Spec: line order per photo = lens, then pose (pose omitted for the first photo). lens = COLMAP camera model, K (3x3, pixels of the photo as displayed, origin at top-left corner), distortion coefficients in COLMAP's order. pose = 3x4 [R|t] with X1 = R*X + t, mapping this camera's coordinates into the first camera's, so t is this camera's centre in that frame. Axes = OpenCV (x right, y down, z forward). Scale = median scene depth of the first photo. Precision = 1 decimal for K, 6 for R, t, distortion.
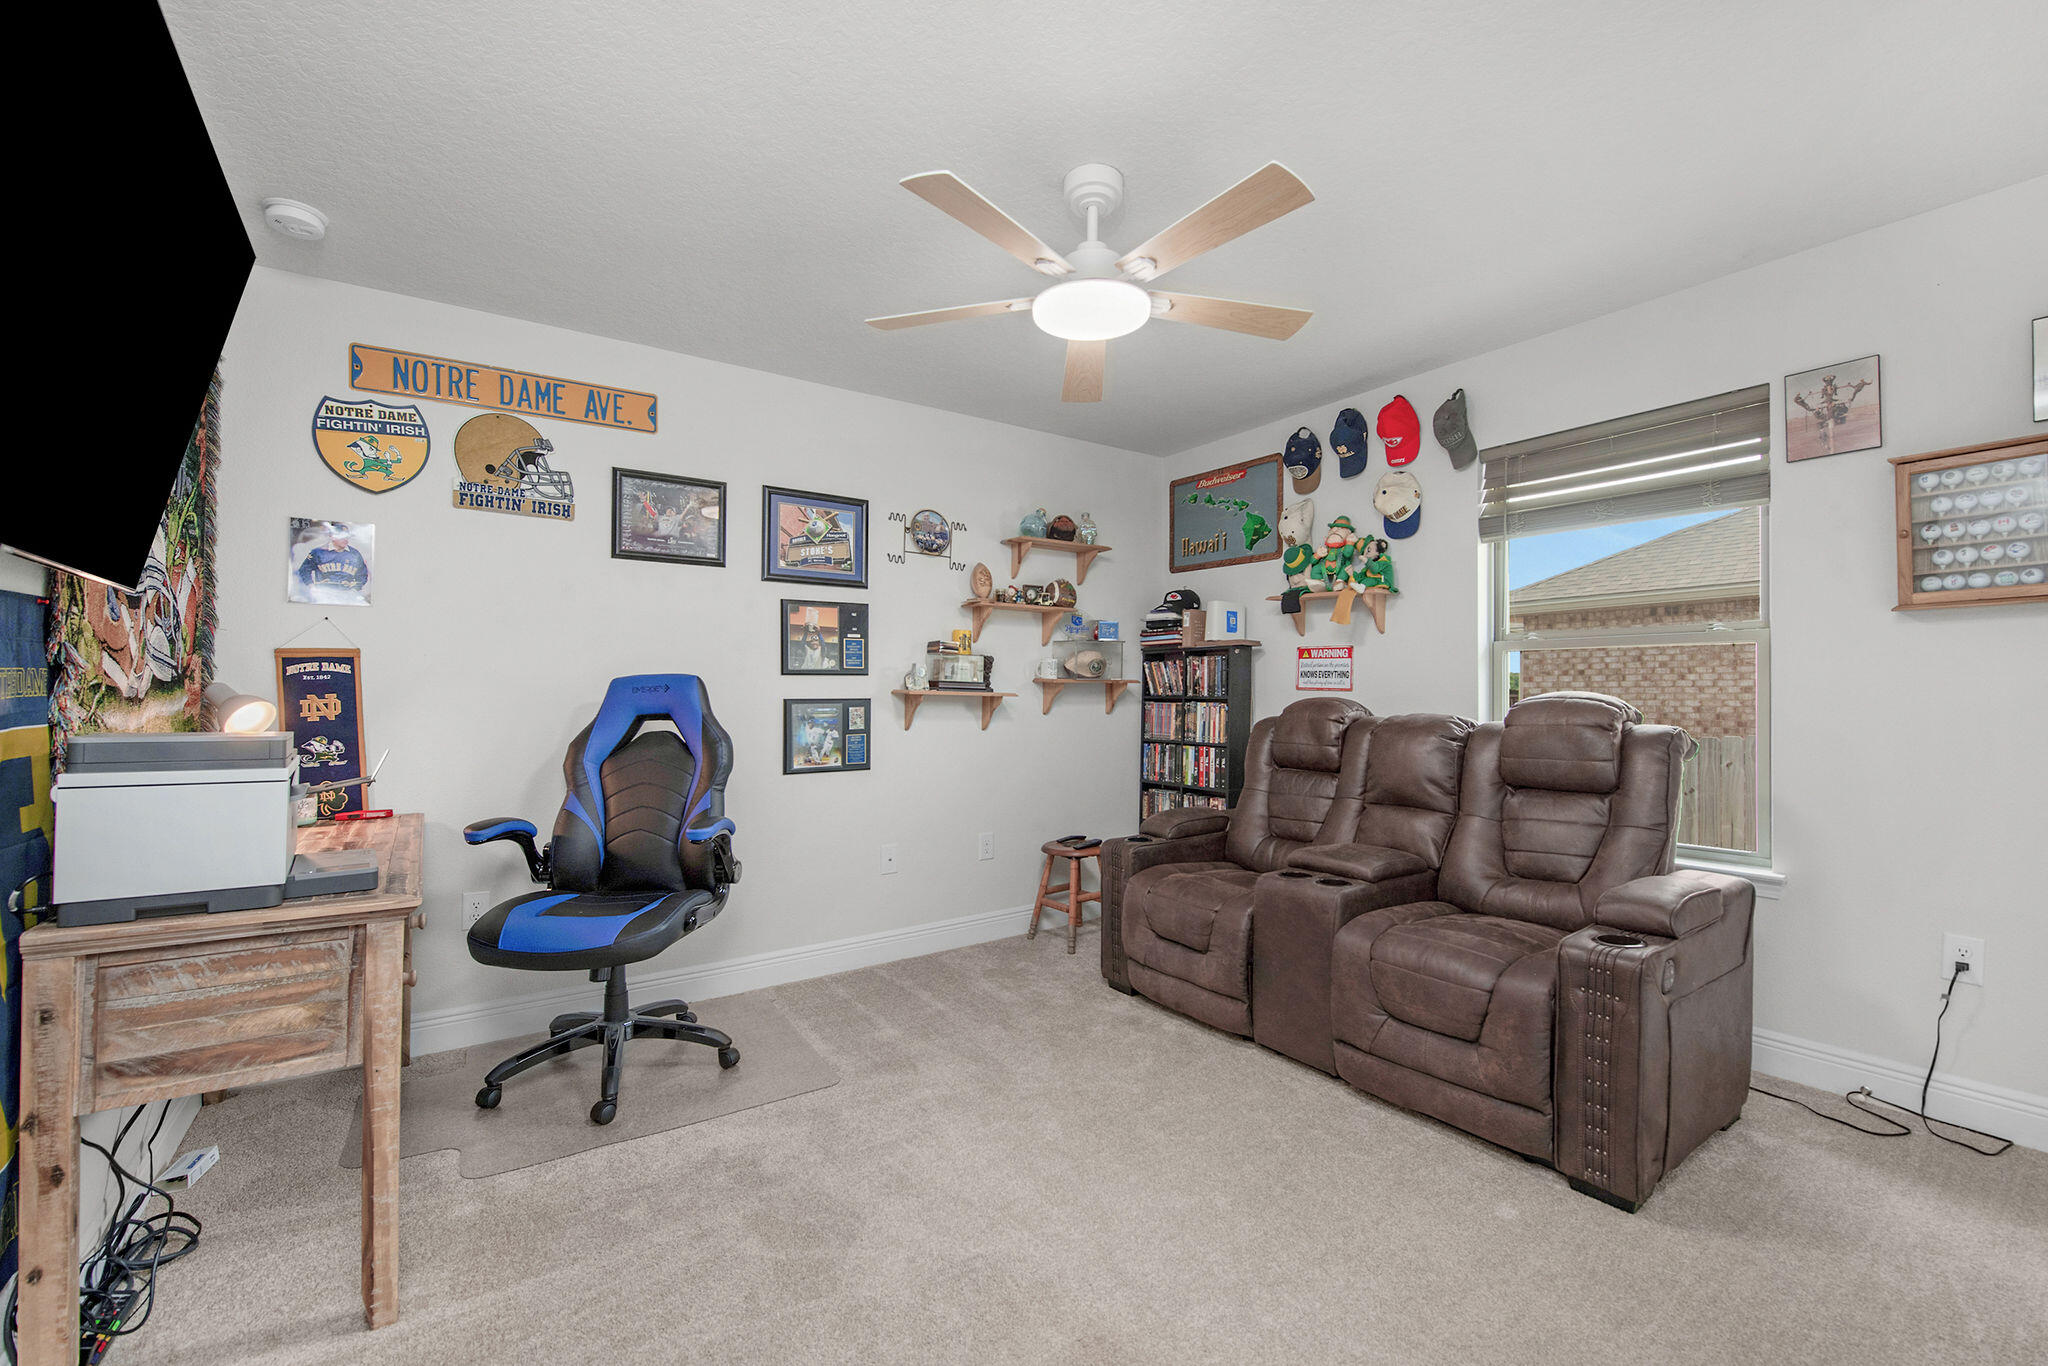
lens RADIAL K [[829.9, 0, 1024.0], [0, 829.9, 683.0], [0, 0, 1]] dist [-0.019706, -0.000983]
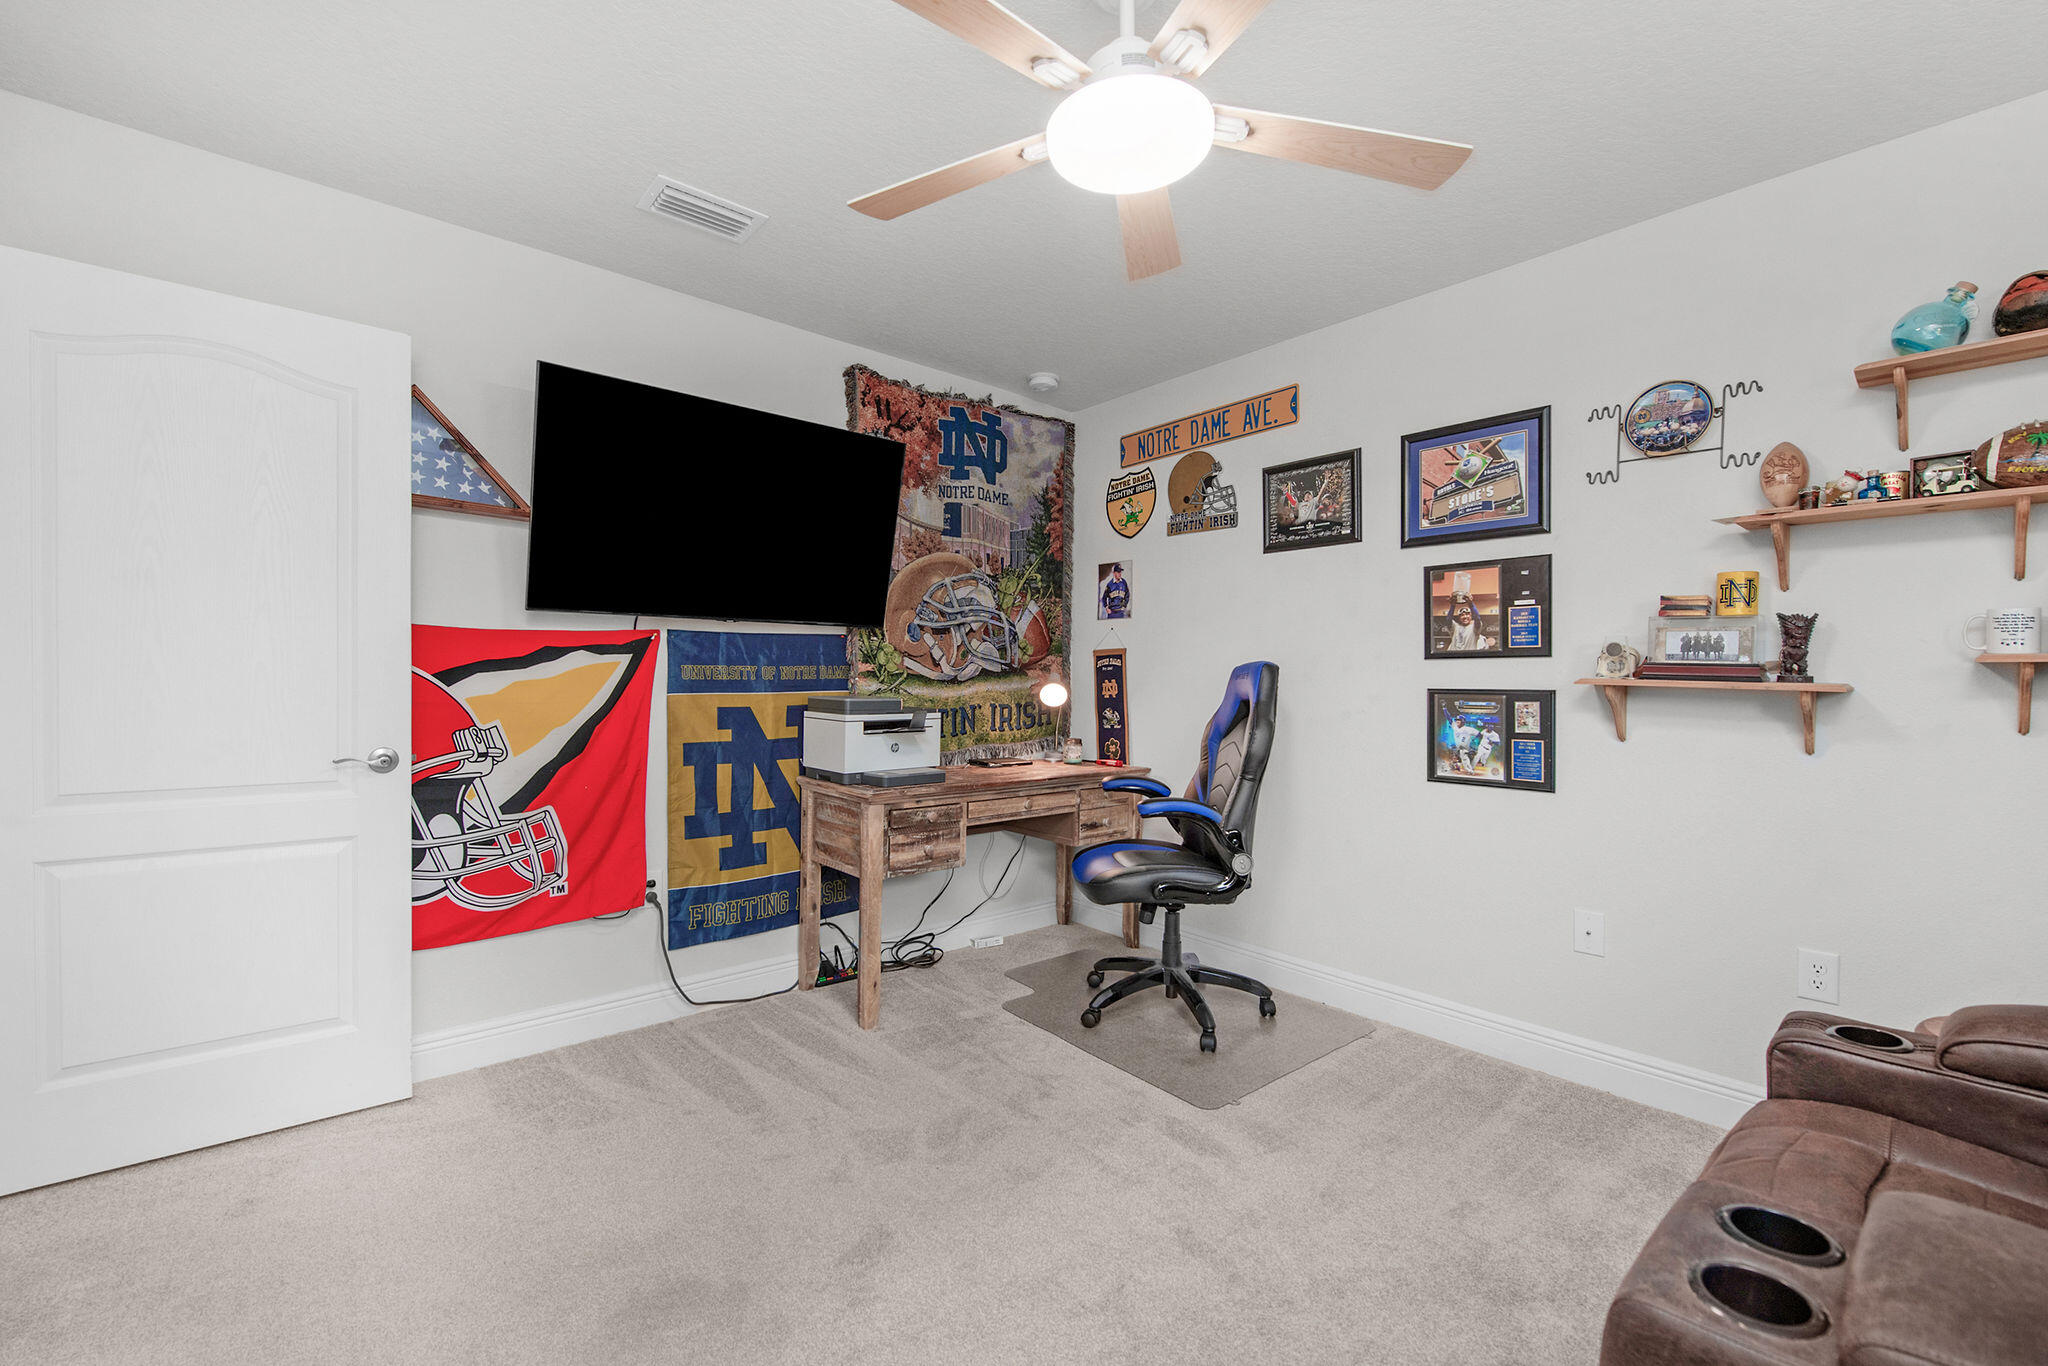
lens RADIAL K [[829.9, 0, 1024.0], [0, 829.9, 683.0], [0, 0, 1]] dist [-0.019706, -0.000983]
pose [[0.109224, 0.005150, -0.994004, 0.471502], [0.002943, 0.999981, 0.005504, 0.007929], [0.994013, -0.003527, 0.109206, 0.508162]]
